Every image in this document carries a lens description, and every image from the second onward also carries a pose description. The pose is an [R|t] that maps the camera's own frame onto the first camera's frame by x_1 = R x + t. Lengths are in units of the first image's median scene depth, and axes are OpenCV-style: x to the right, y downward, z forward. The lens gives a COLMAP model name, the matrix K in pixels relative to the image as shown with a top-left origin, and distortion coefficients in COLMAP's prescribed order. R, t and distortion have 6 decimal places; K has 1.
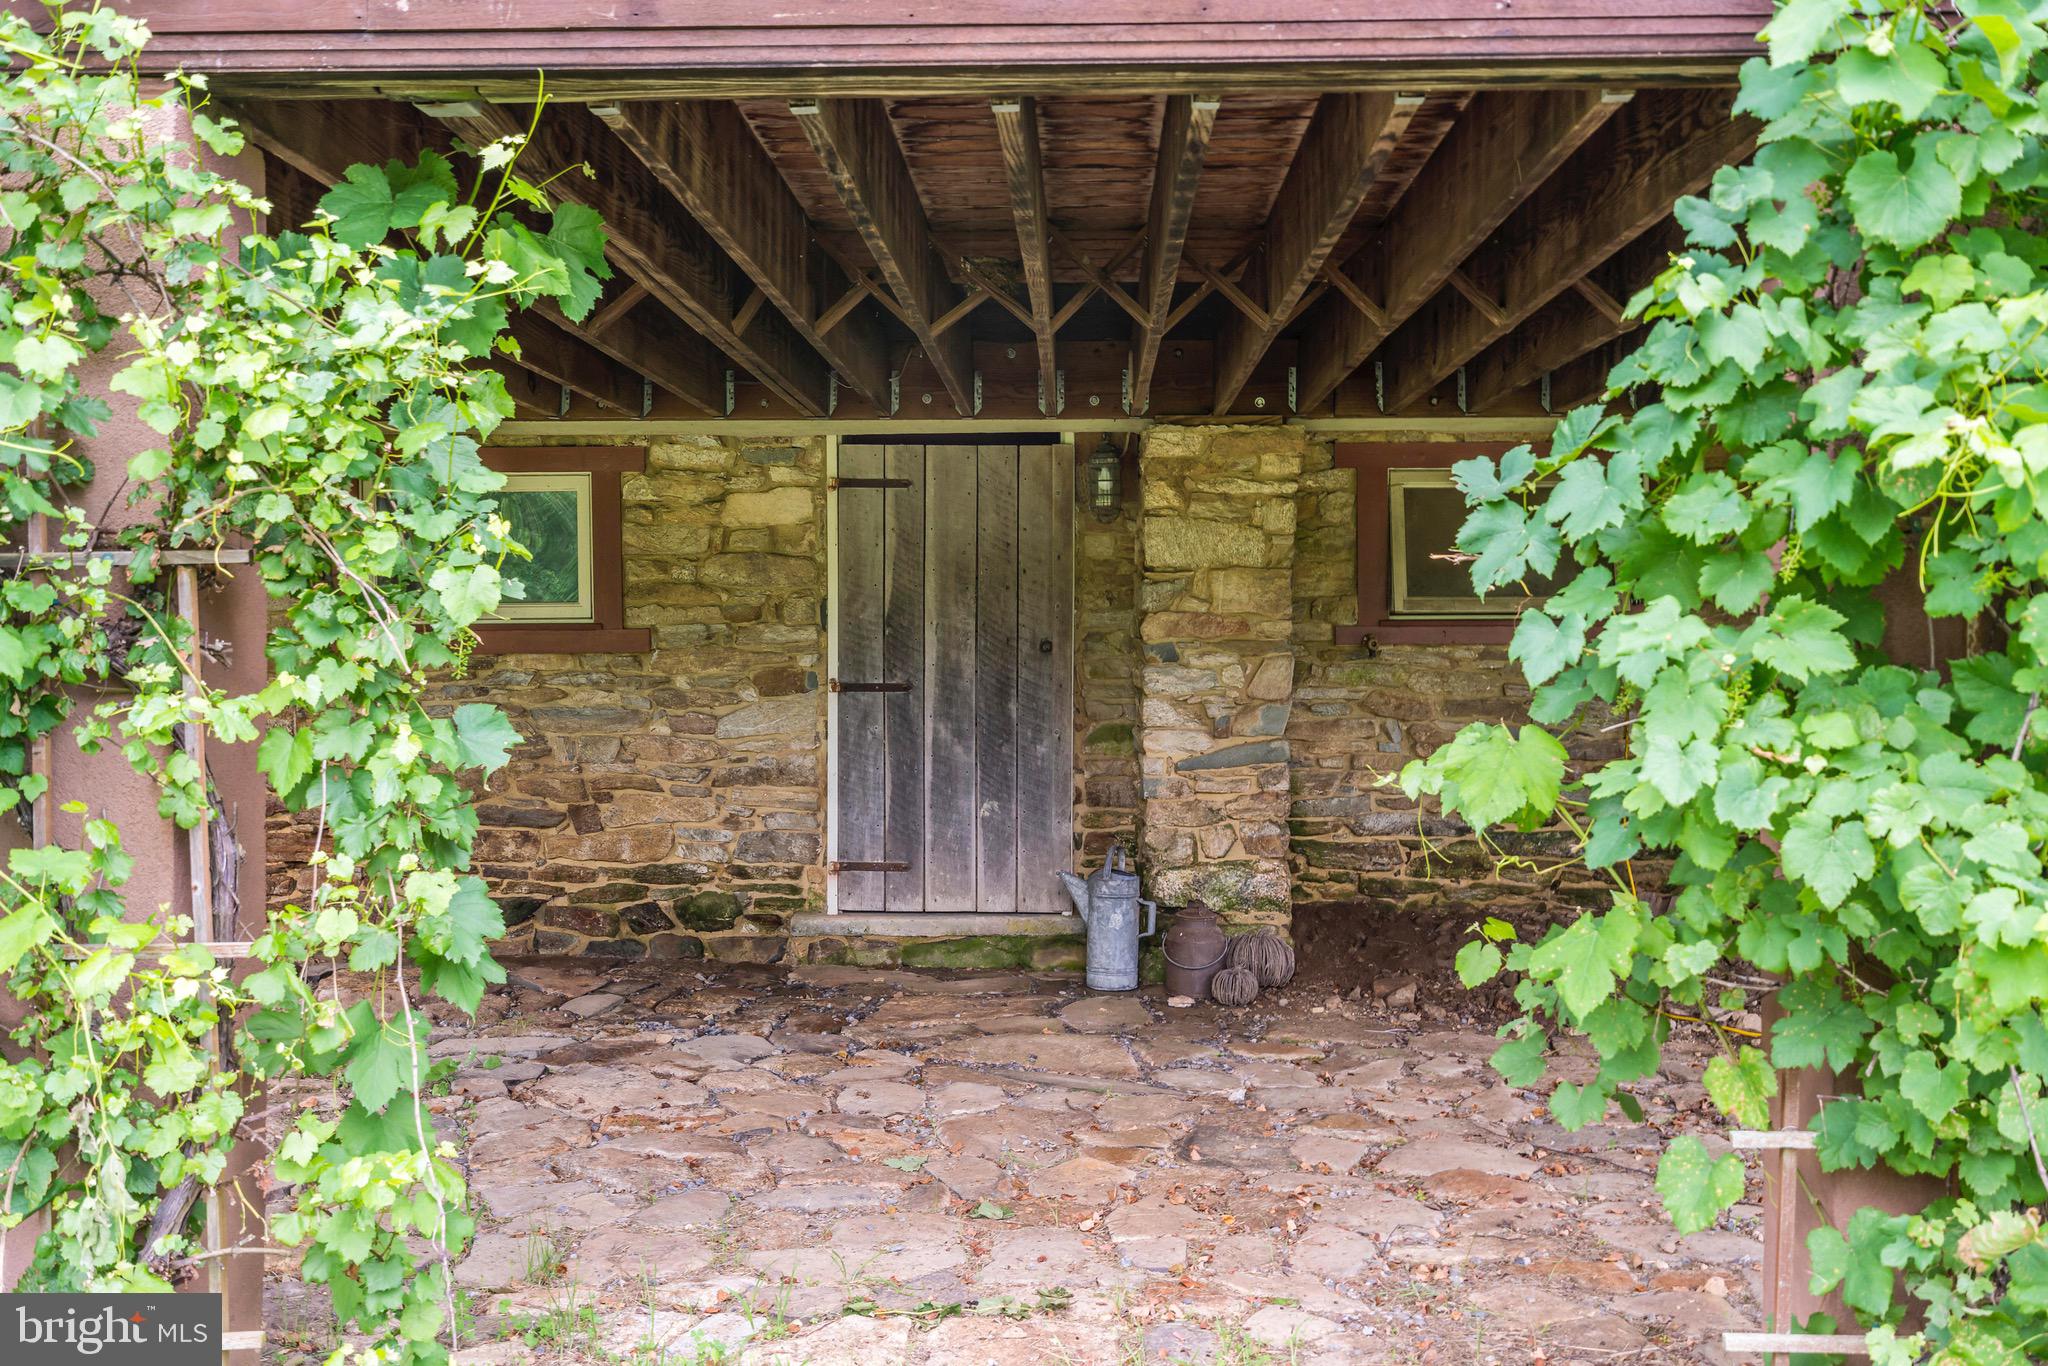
lens RADIAL K [[1968.0, 0, 1013.9], [0, 1968.0, 613.9], [0, 0, 1]] dist [0.008468, 0.000000]
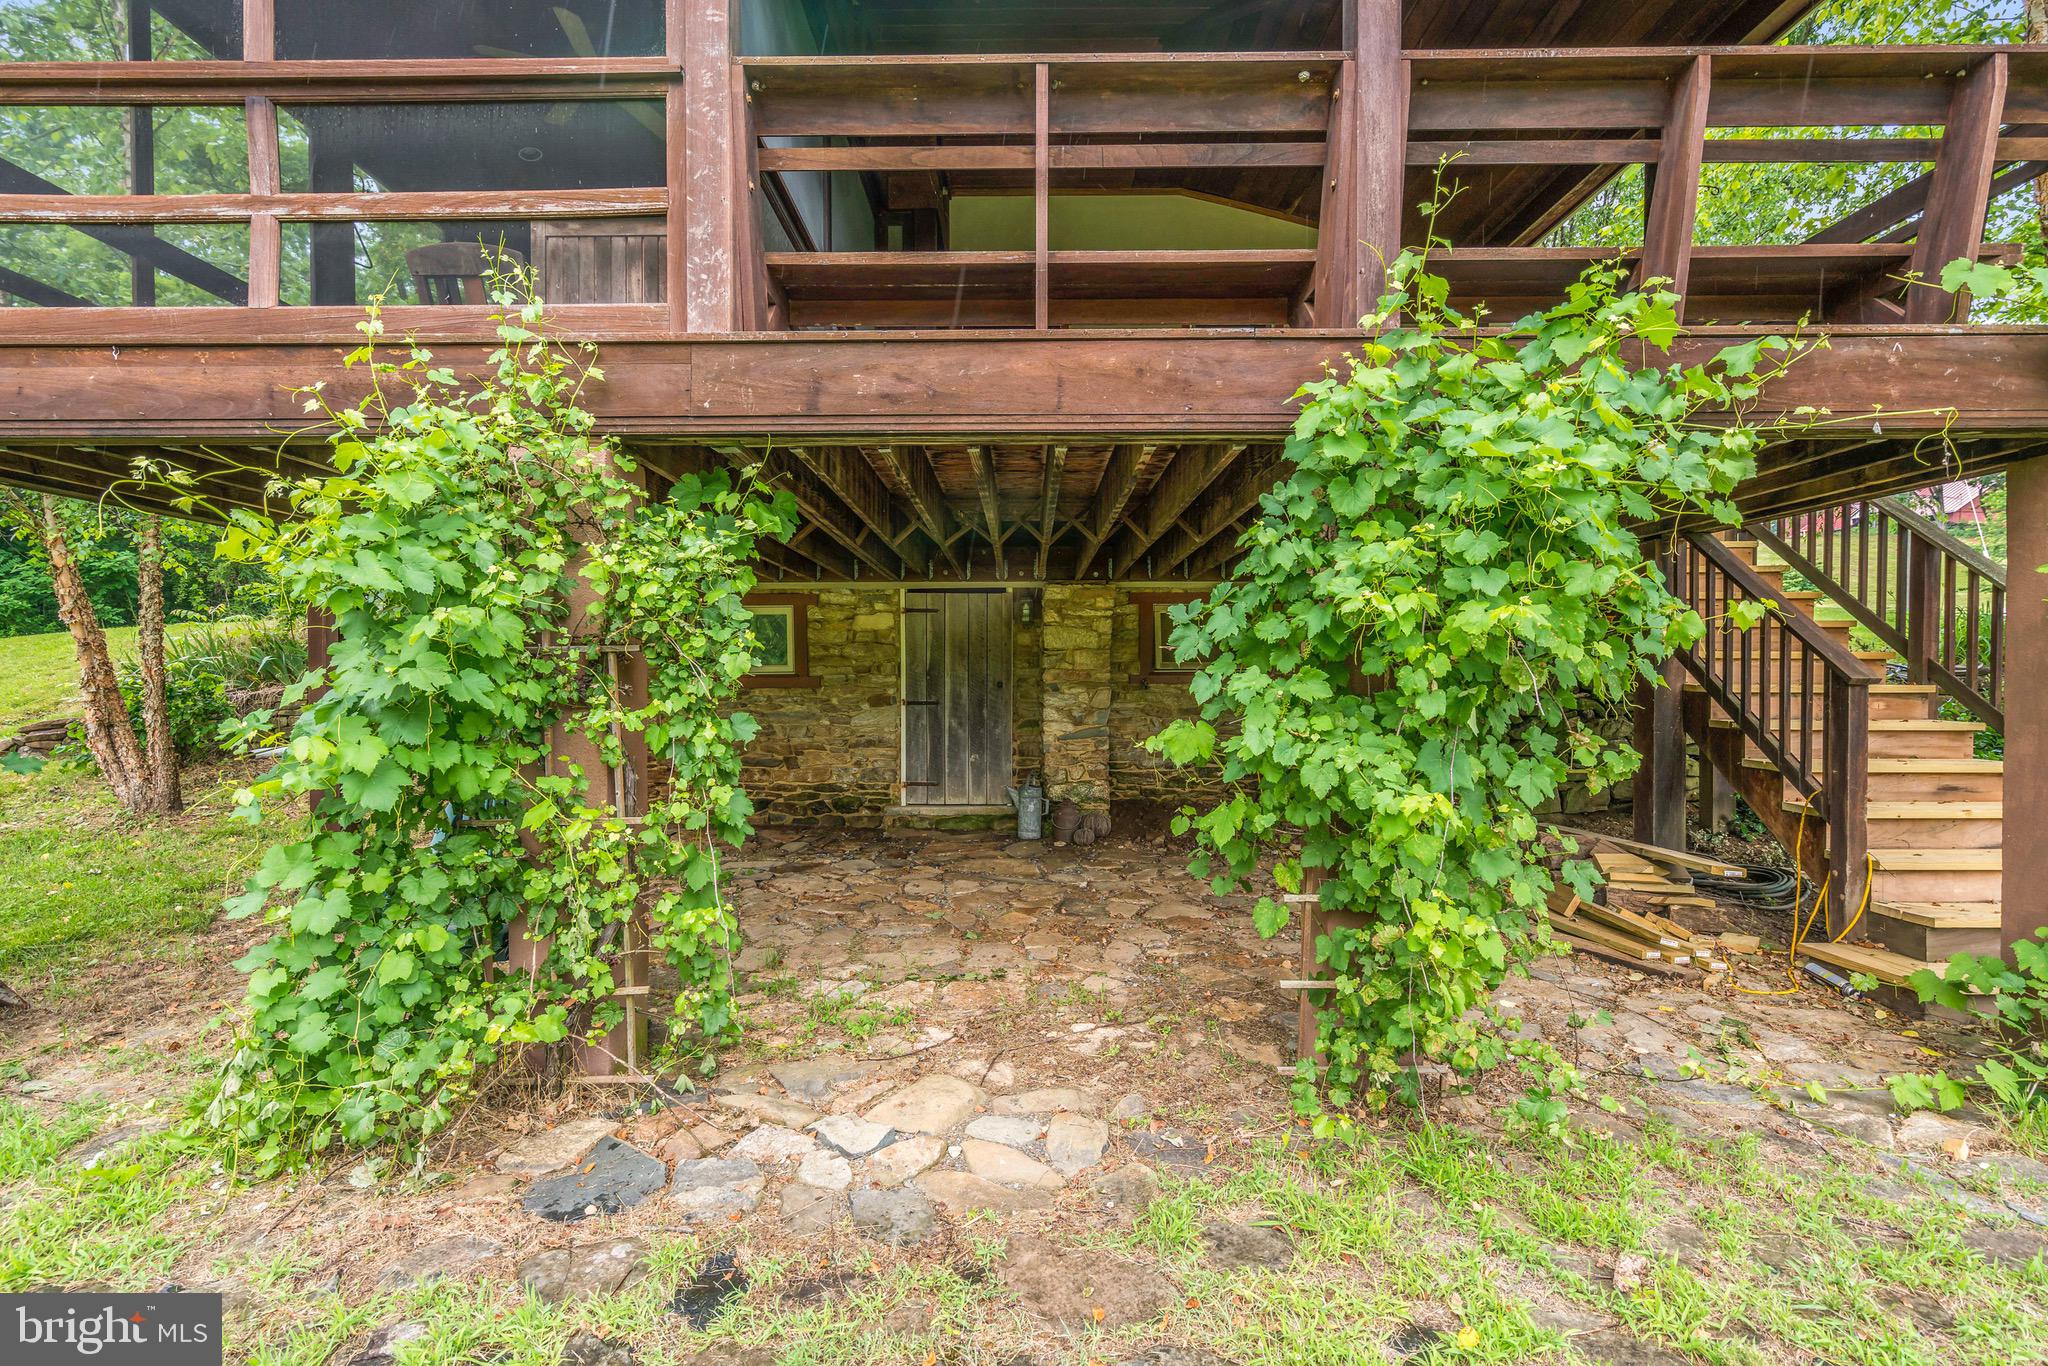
lens RADIAL K [[908.3, 0, 1013.0], [0, 908.3, 681.6], [0, 0, 1]] dist [-0.002441, 0.000162]
pose [[0.999704, -0.001725, 0.024281, 0.006675], [0.001355, 0.999883, 0.015263, -0.002322], [-0.024304, -0.015226, 0.999589, -0.022939]]
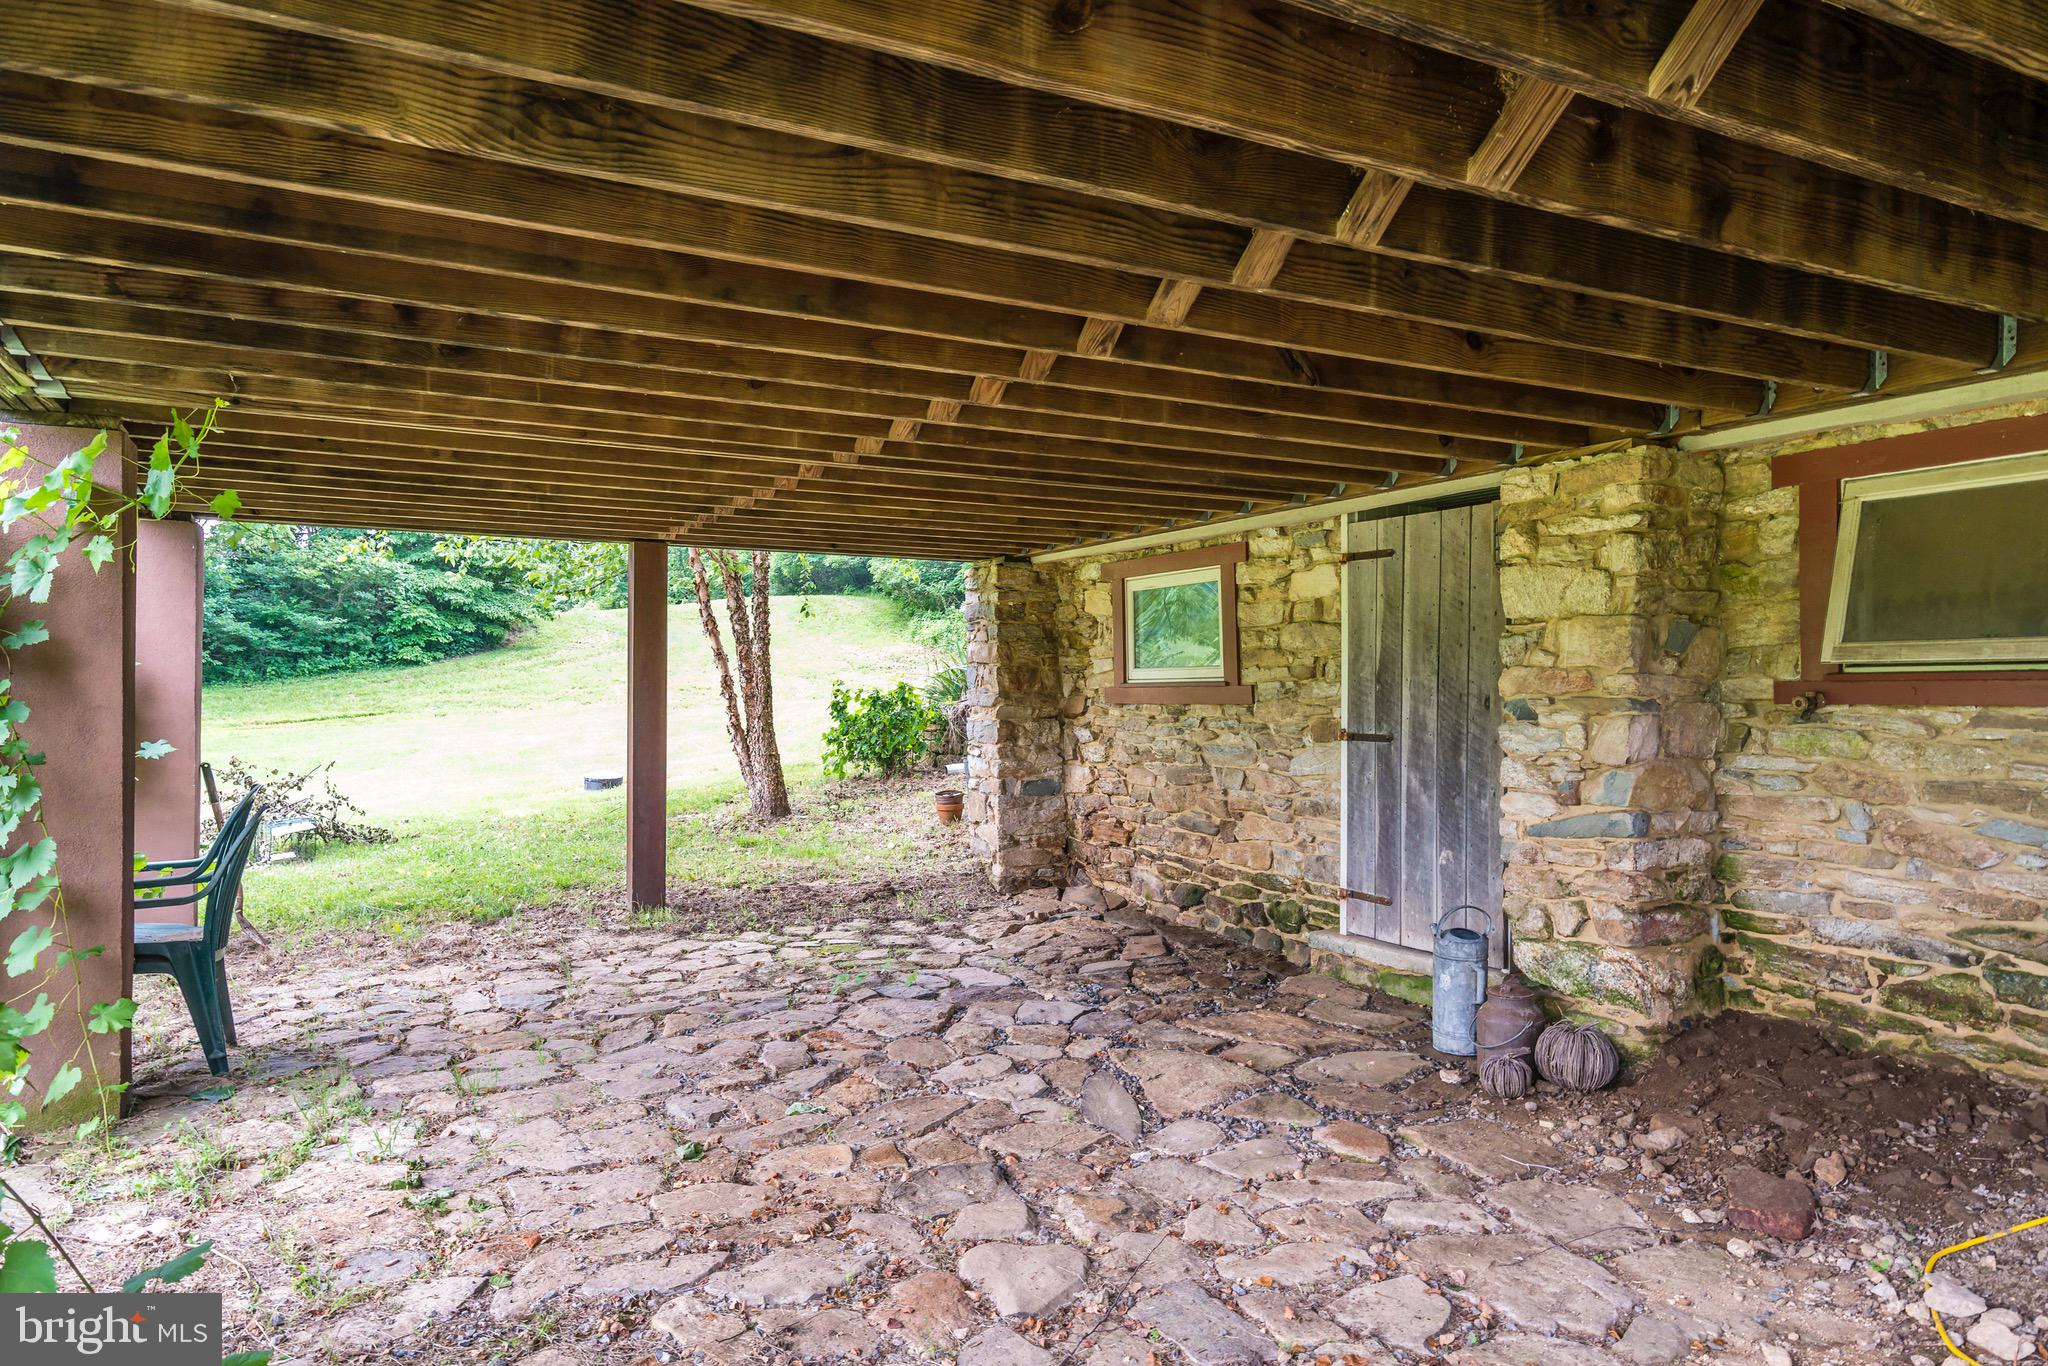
lens RADIAL K [[1331.3, 0, 1028.7], [0, 1331.3, 689.0], [0, 0, 1]] dist [0.008219, 0.002407]
pose [[0.504102, 0.001342, -0.863643, 0.510703], [0.005056, 0.999977, 0.004505, 0.005651], [0.863629, -0.006637, 0.504084, 0.475858]]
